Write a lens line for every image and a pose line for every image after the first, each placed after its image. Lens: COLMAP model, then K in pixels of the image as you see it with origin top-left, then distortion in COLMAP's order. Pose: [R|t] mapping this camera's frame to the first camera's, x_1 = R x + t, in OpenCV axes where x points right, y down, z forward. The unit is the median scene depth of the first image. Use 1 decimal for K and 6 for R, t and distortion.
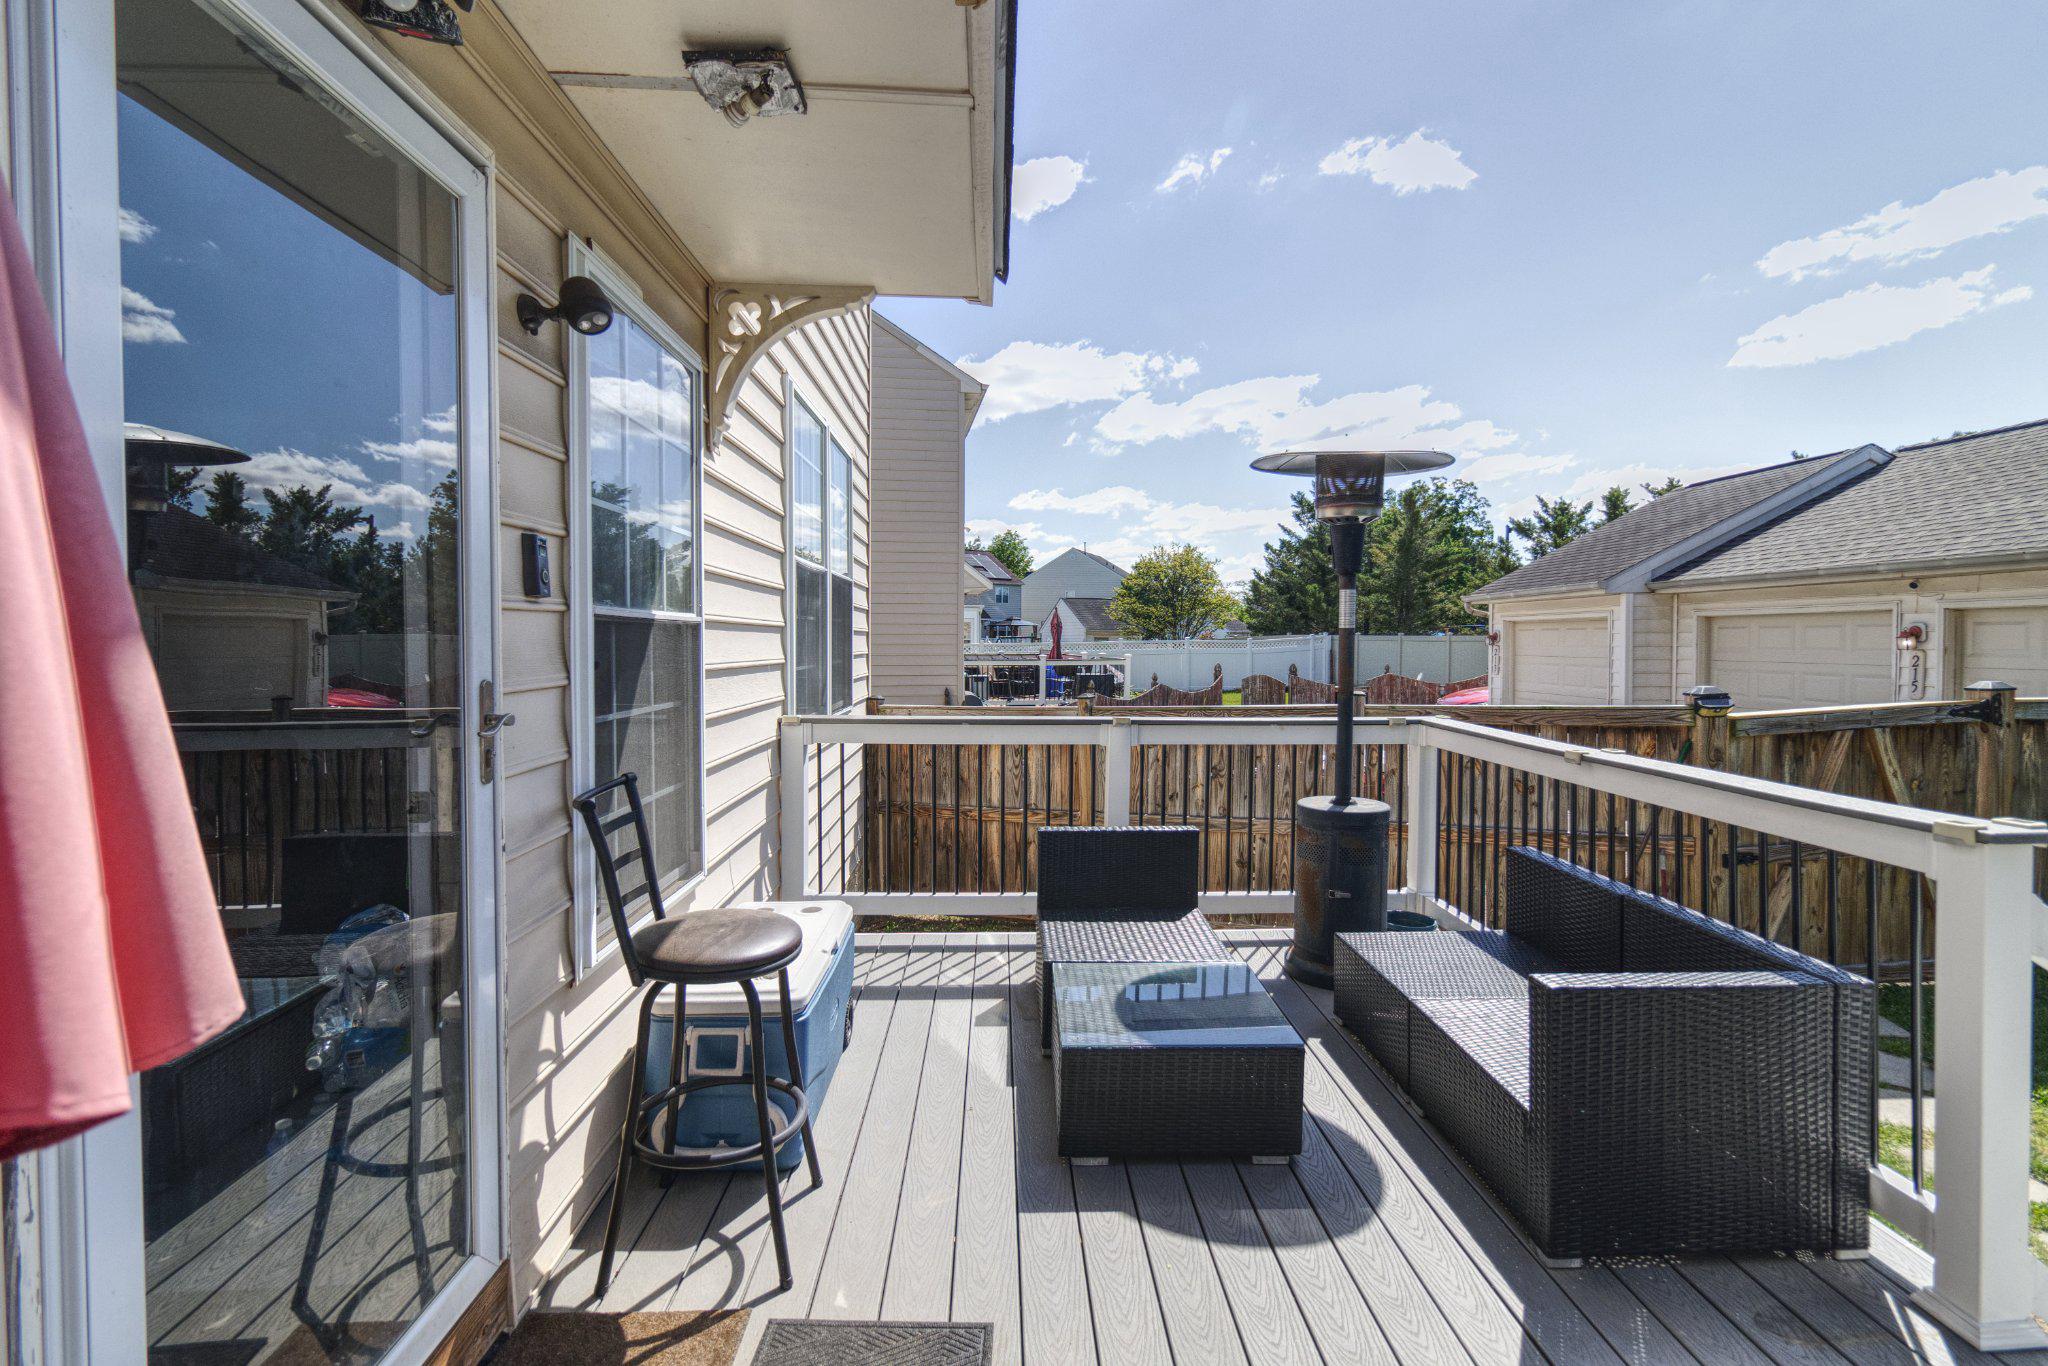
lens RADIAL K [[962.6, 0, 1029.6], [0, 962.6, 665.4], [0, 0, 1]] dist [0.000398, 0.000220]
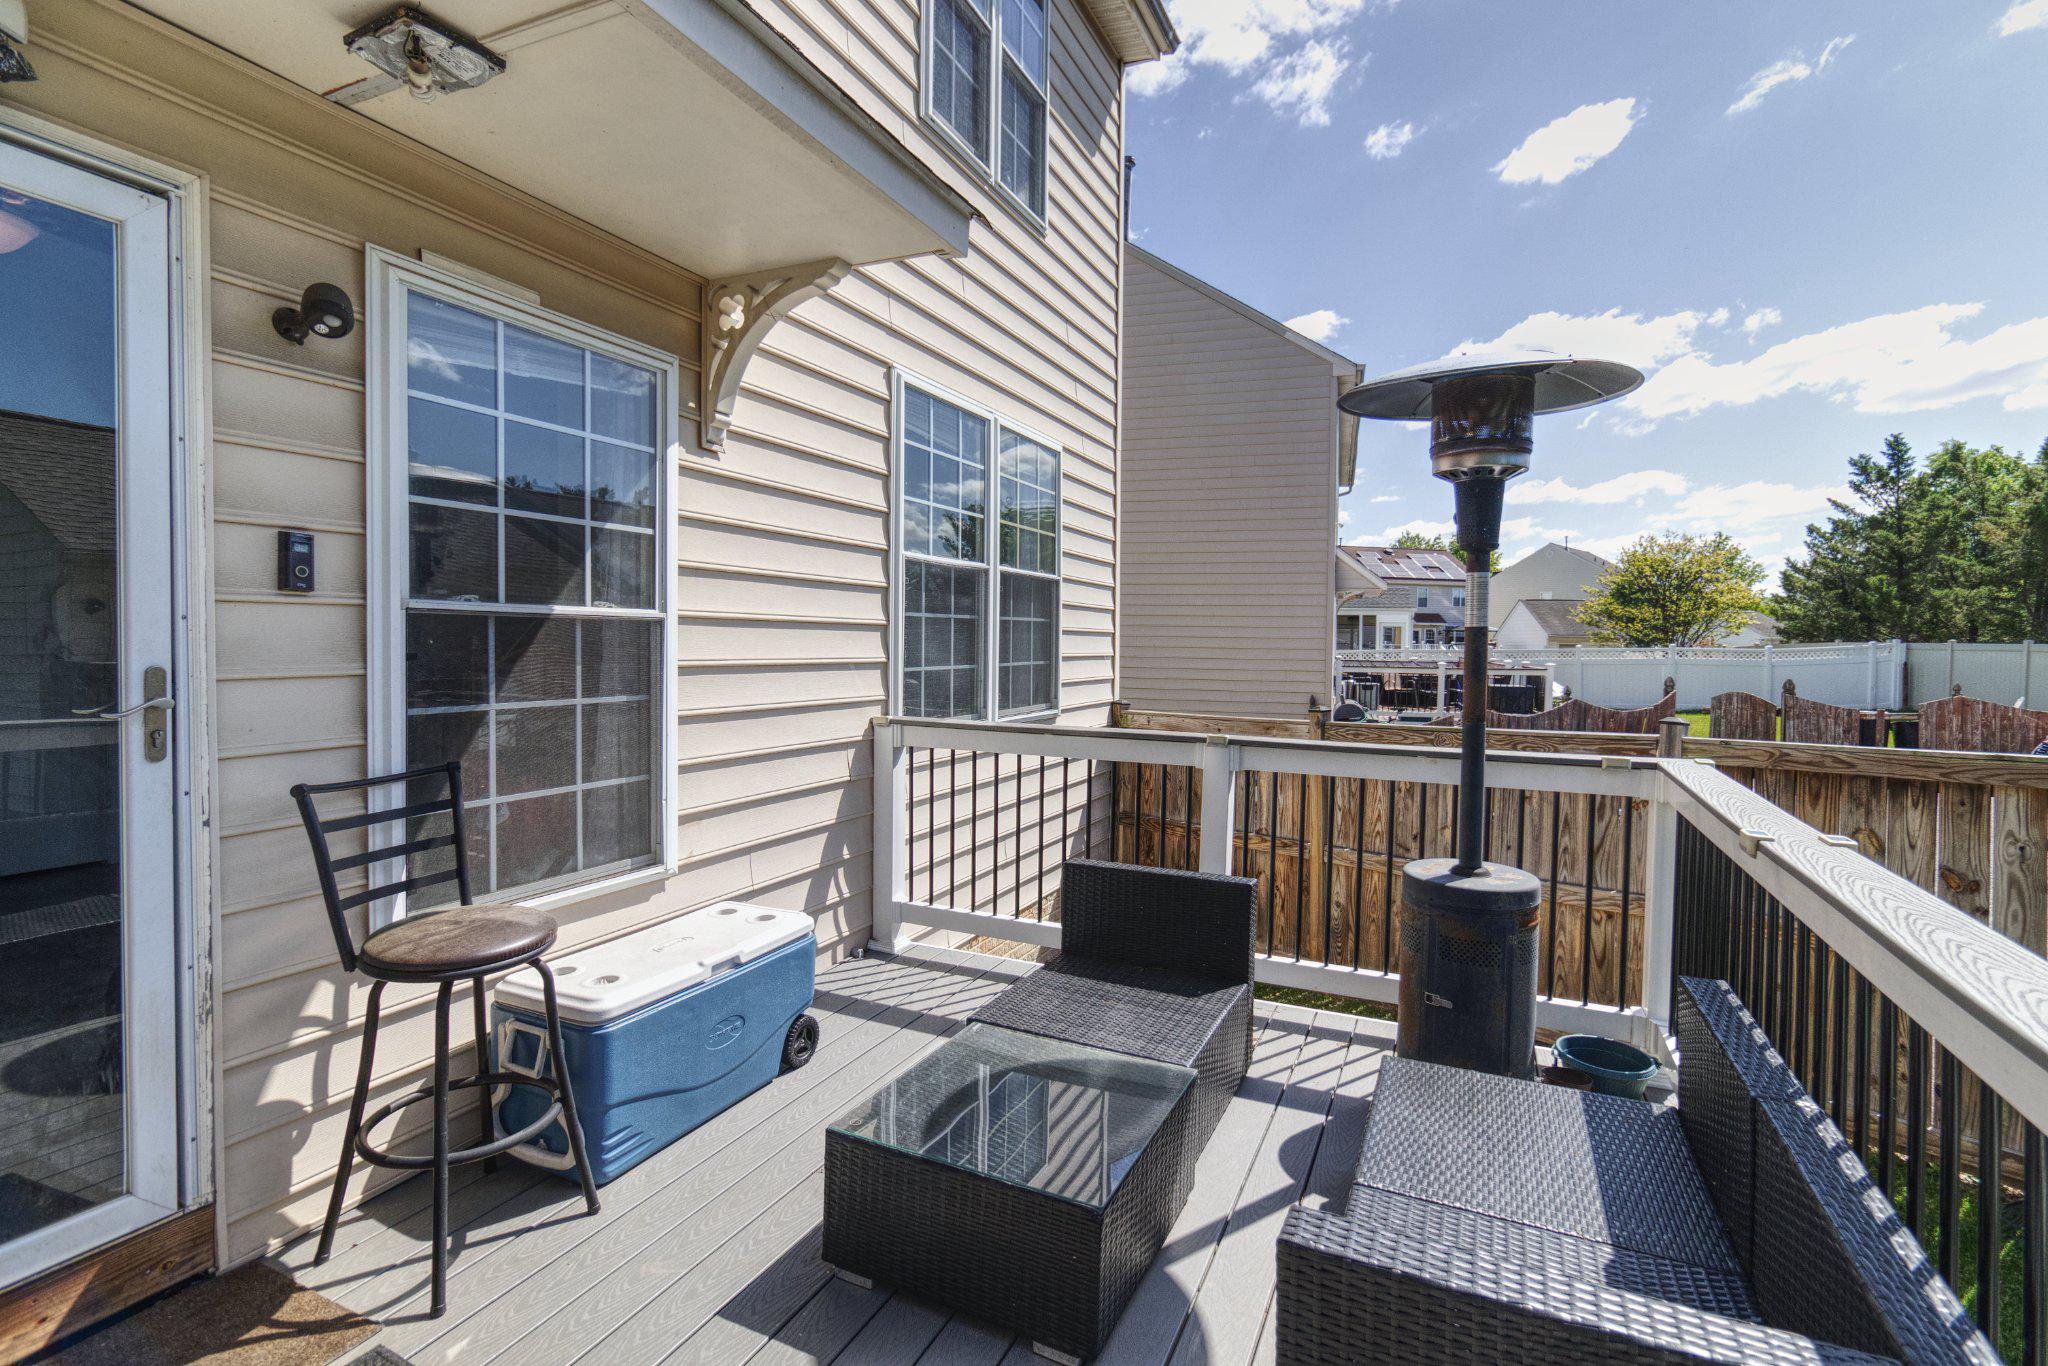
lens RADIAL K [[943.2, 0, 1024.3], [0, 943.2, 669.8], [0, 0, 1]] dist [0.001835, 0.000200]
pose [[0.885414, 0.021117, -0.464324, 0.322229], [-0.020841, 0.999766, 0.005726, -0.003058], [0.464337, 0.004607, 0.885647, 0.210469]]
